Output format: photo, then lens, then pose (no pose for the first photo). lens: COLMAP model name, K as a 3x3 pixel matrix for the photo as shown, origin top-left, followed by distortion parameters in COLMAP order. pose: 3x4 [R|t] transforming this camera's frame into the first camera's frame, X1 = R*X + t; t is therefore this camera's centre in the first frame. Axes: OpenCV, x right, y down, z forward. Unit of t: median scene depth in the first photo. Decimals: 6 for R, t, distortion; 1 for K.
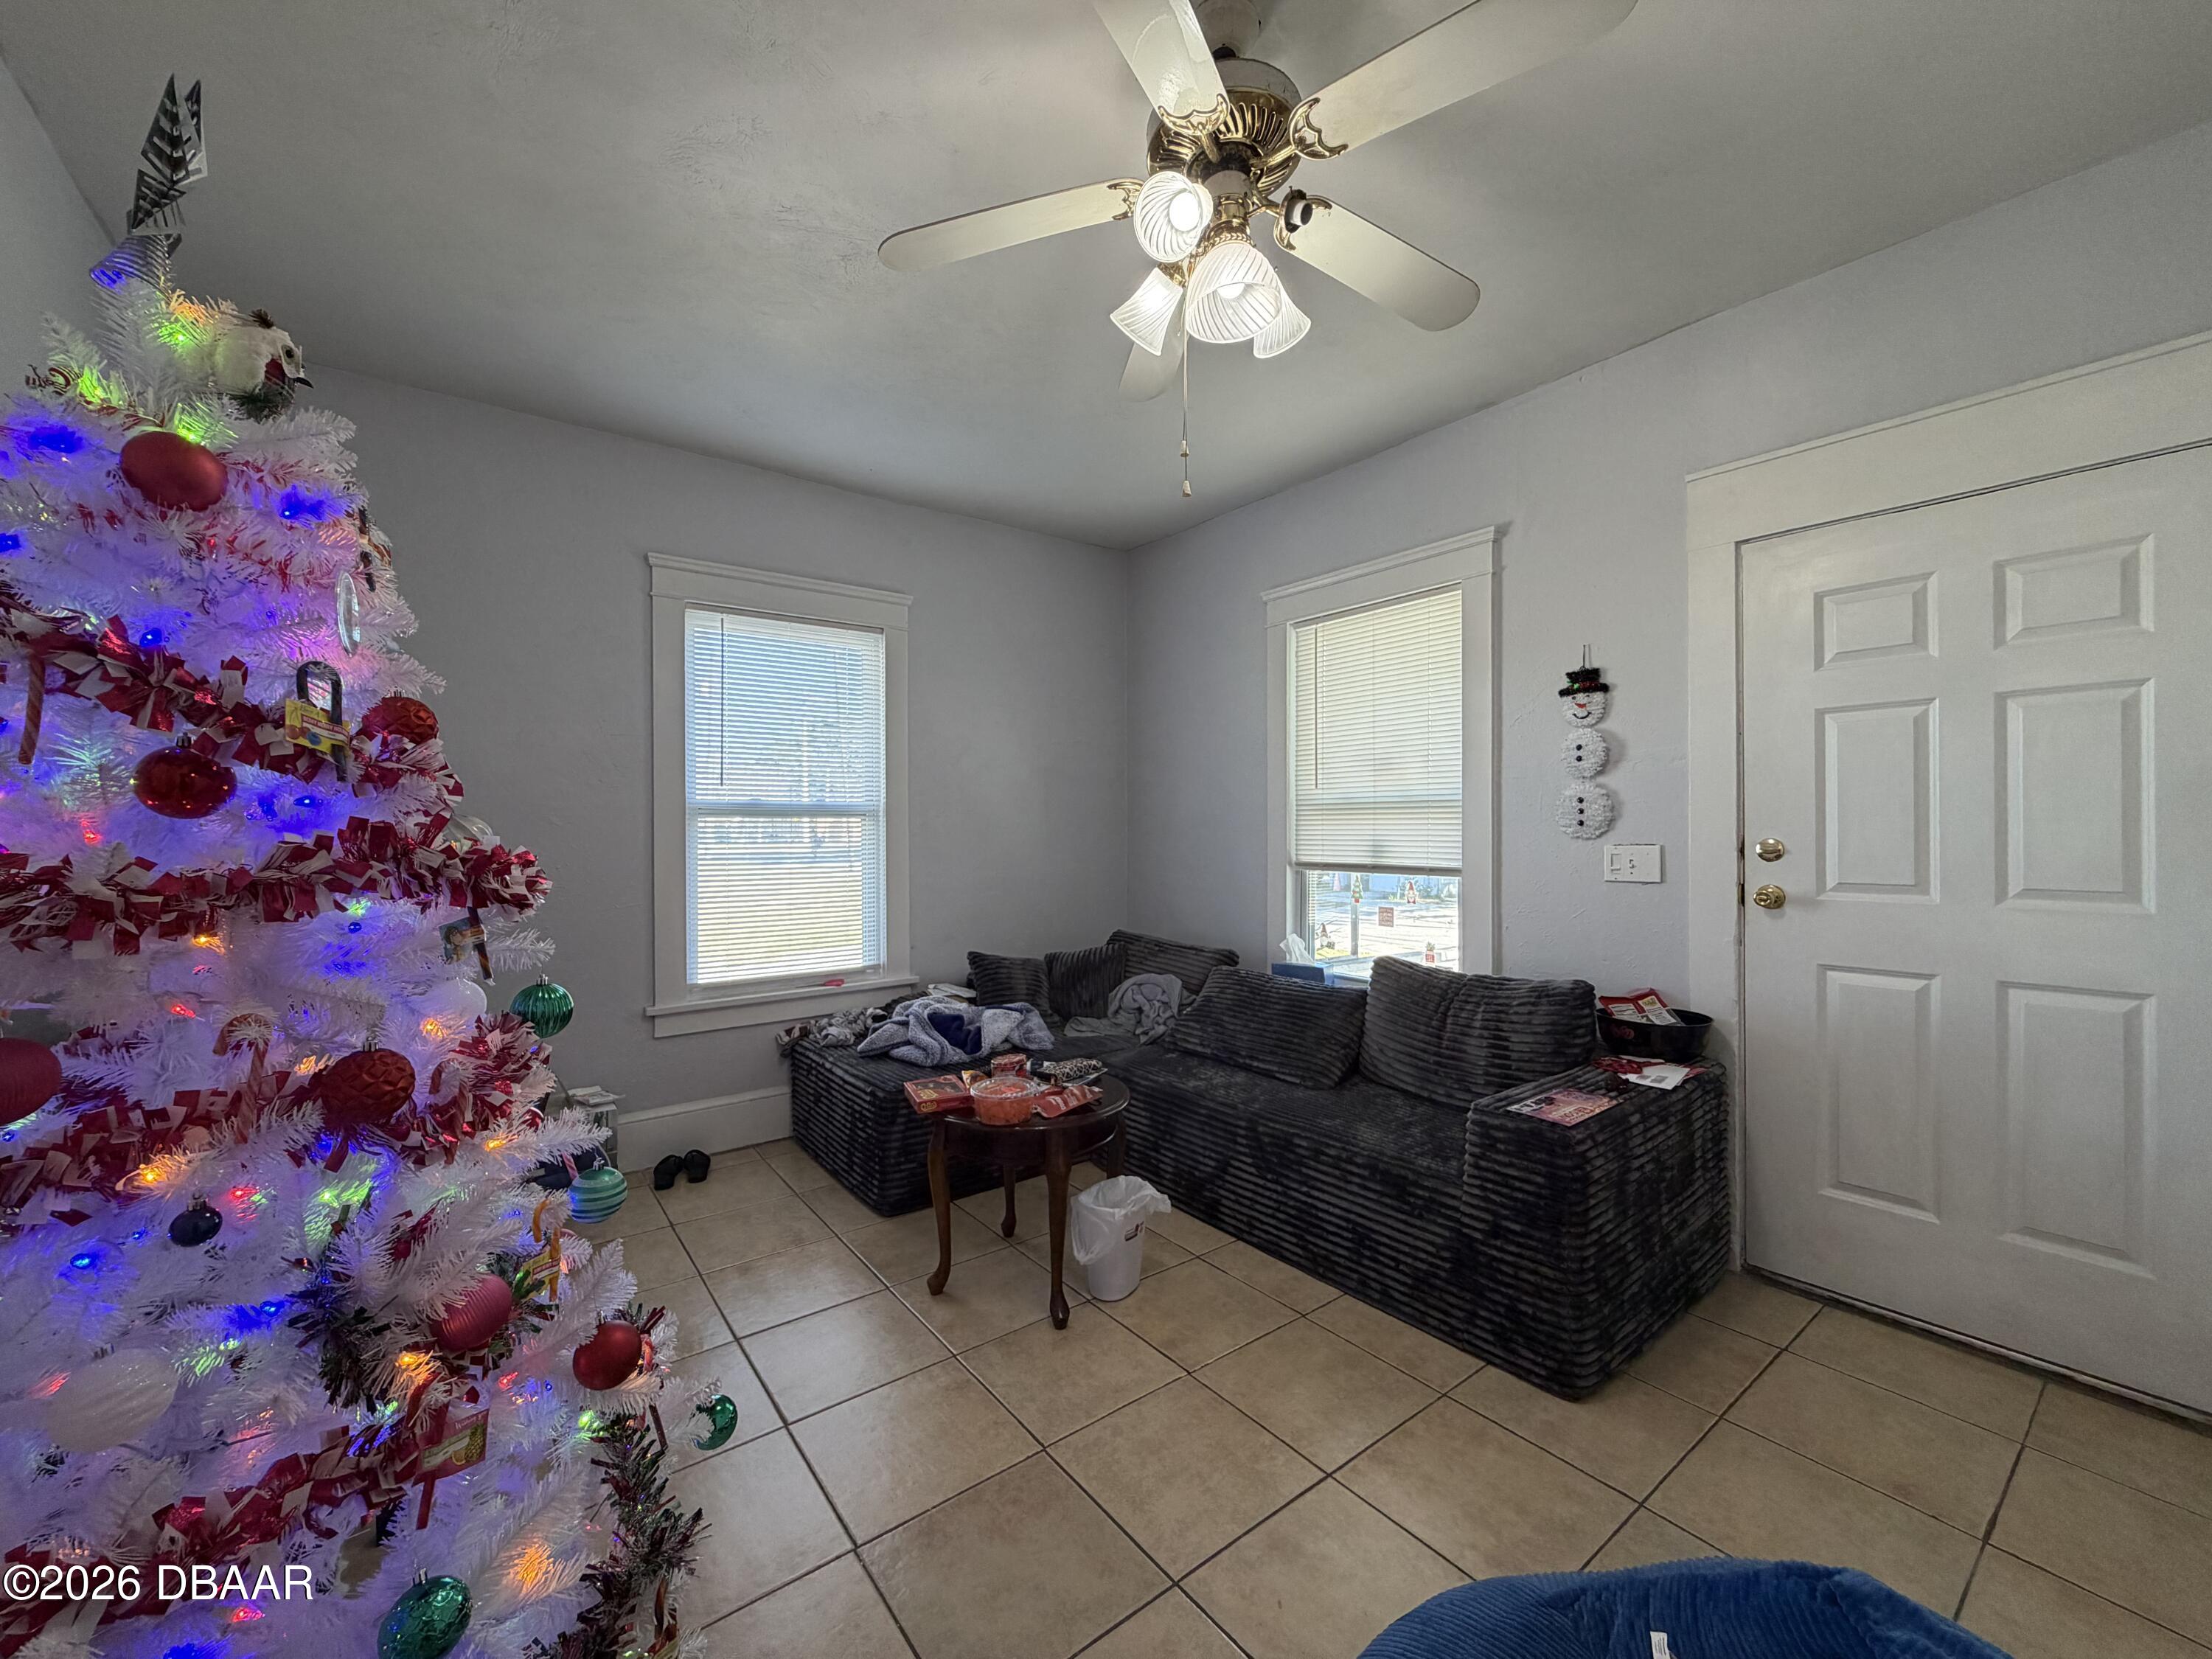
lens RADIAL K [[874.4, 0, 1098.2], [0, 874.4, 827.0], [0, 0, 1]] dist [0.000257, -0.000043]
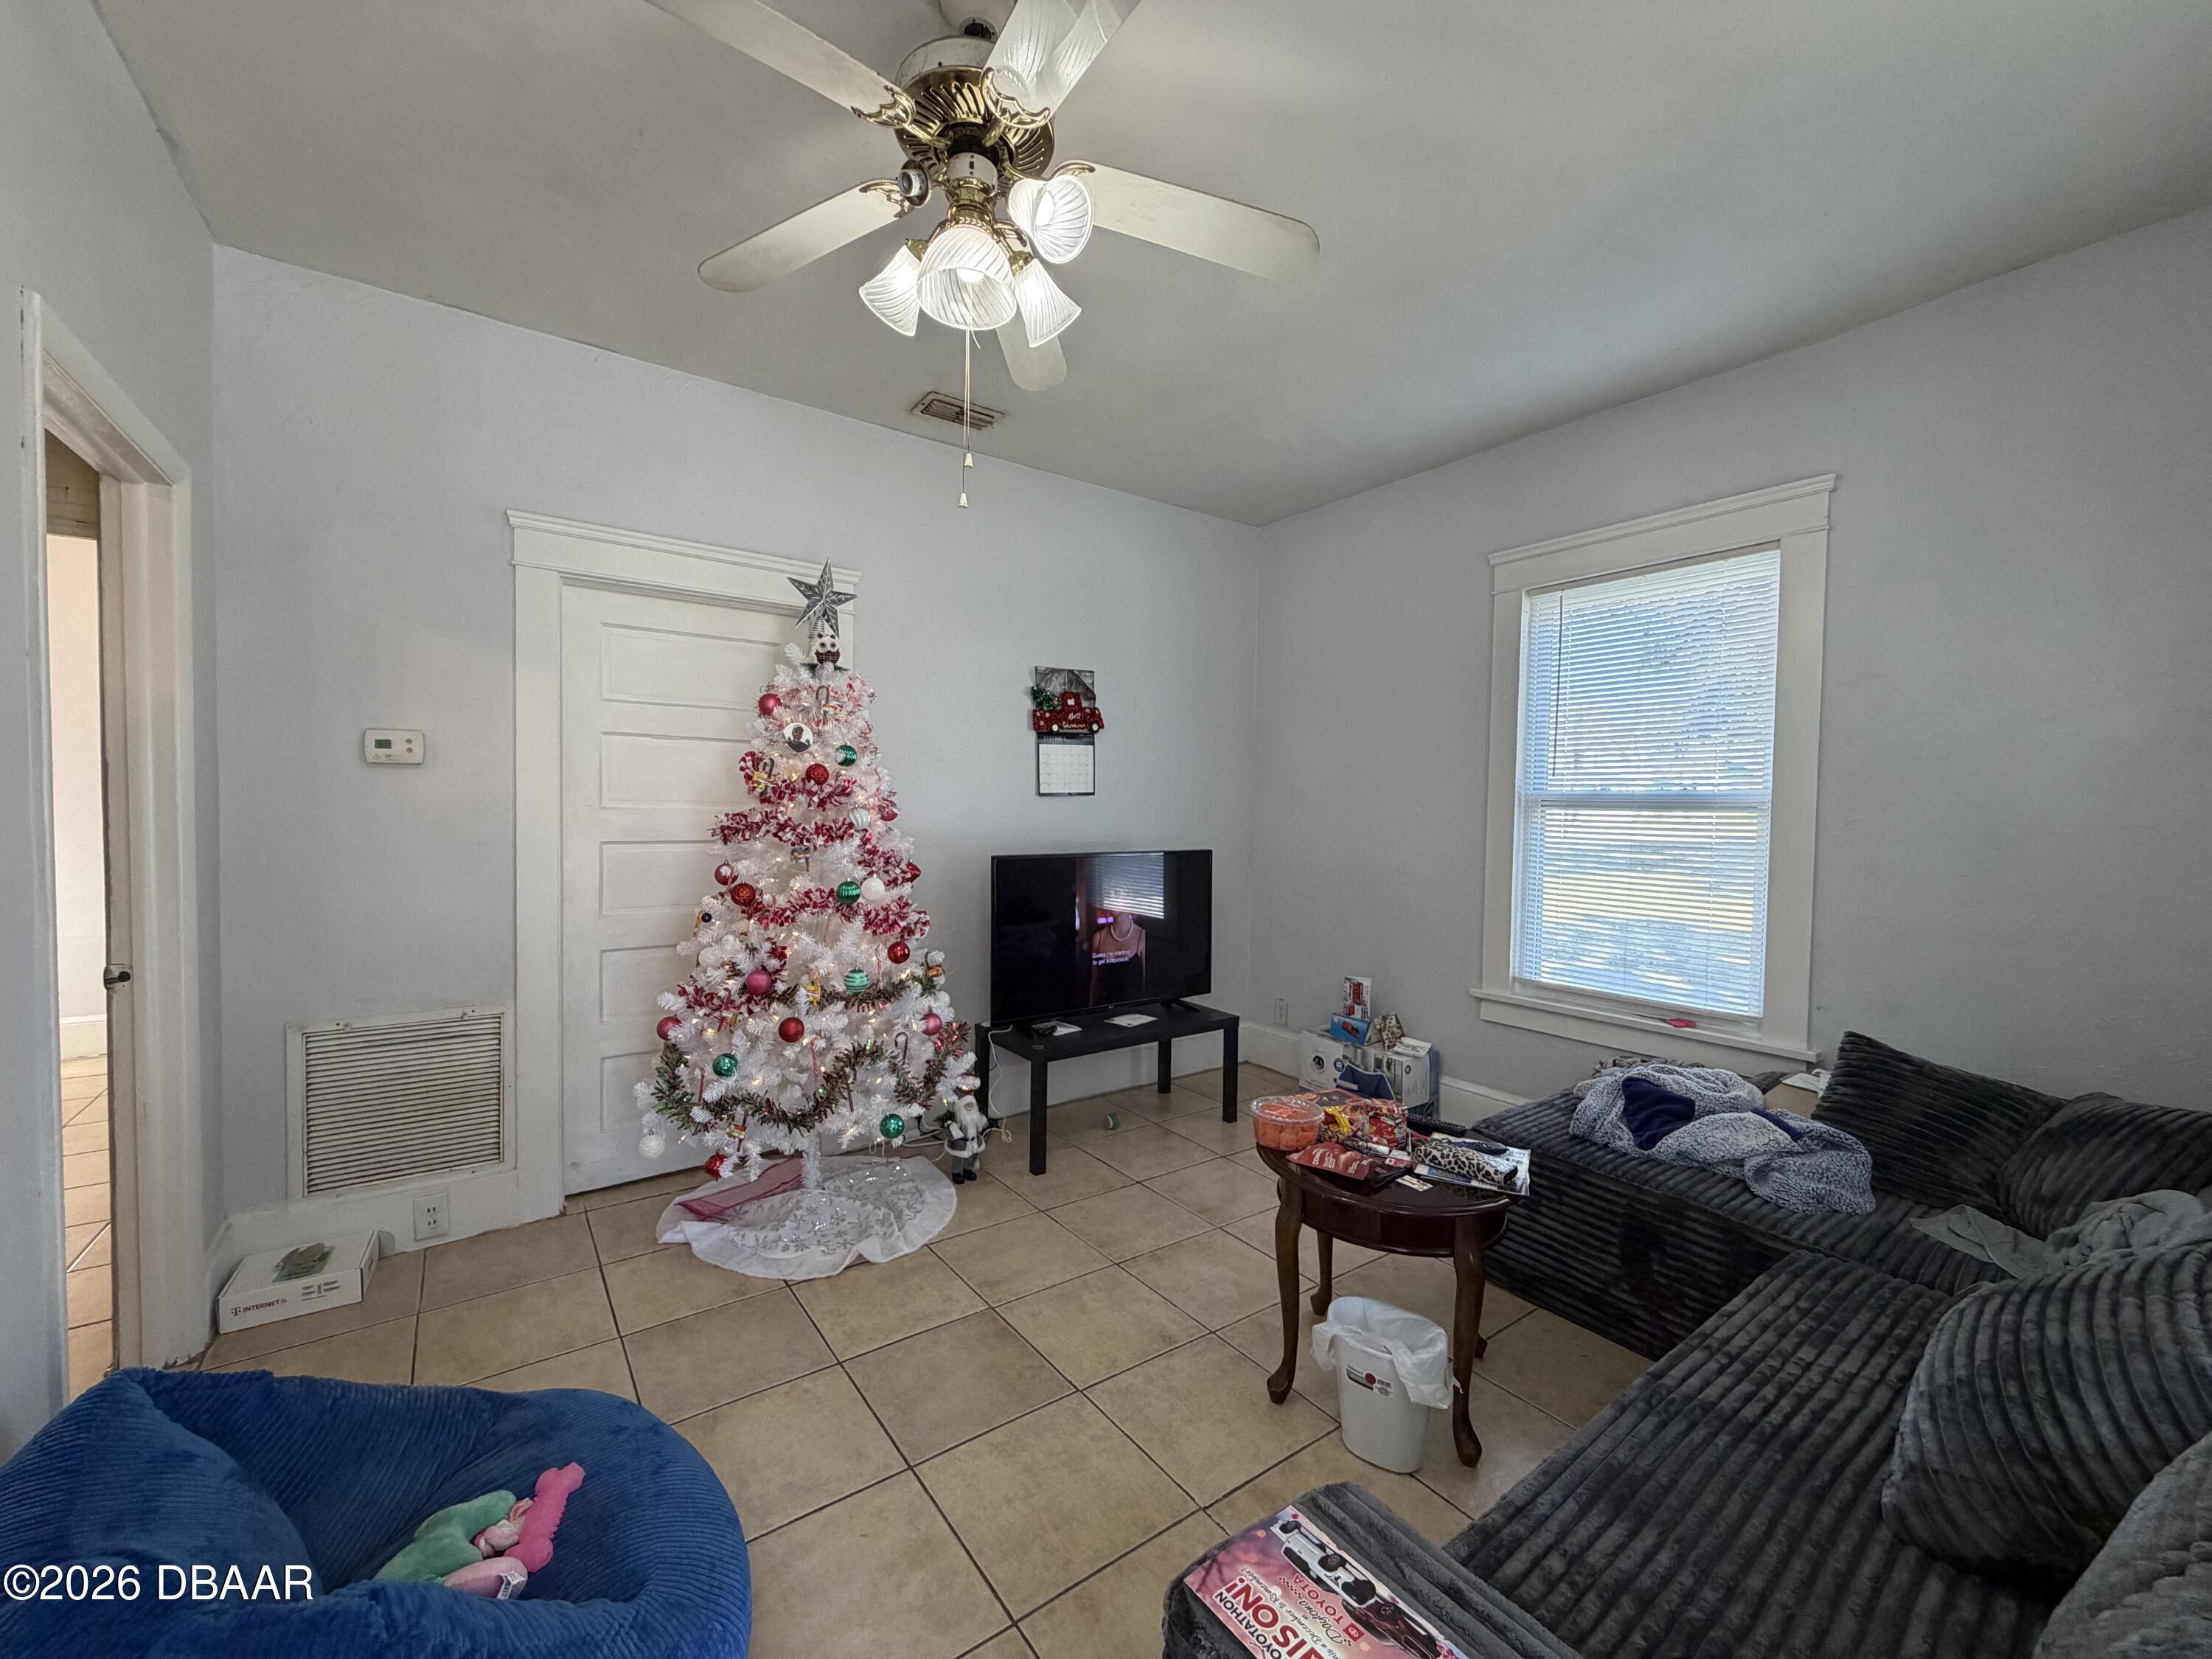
lens RADIAL K [[874.4, 0, 1098.2], [0, 874.4, 827.0], [0, 0, 1]] dist [0.000257, -0.000043]
pose [[-0.016617, 0.031013, -0.999381, 0.530226], [-0.018477, 0.999339, 0.031318, -0.012188], [0.999691, 0.018986, -0.016033, 0.543333]]
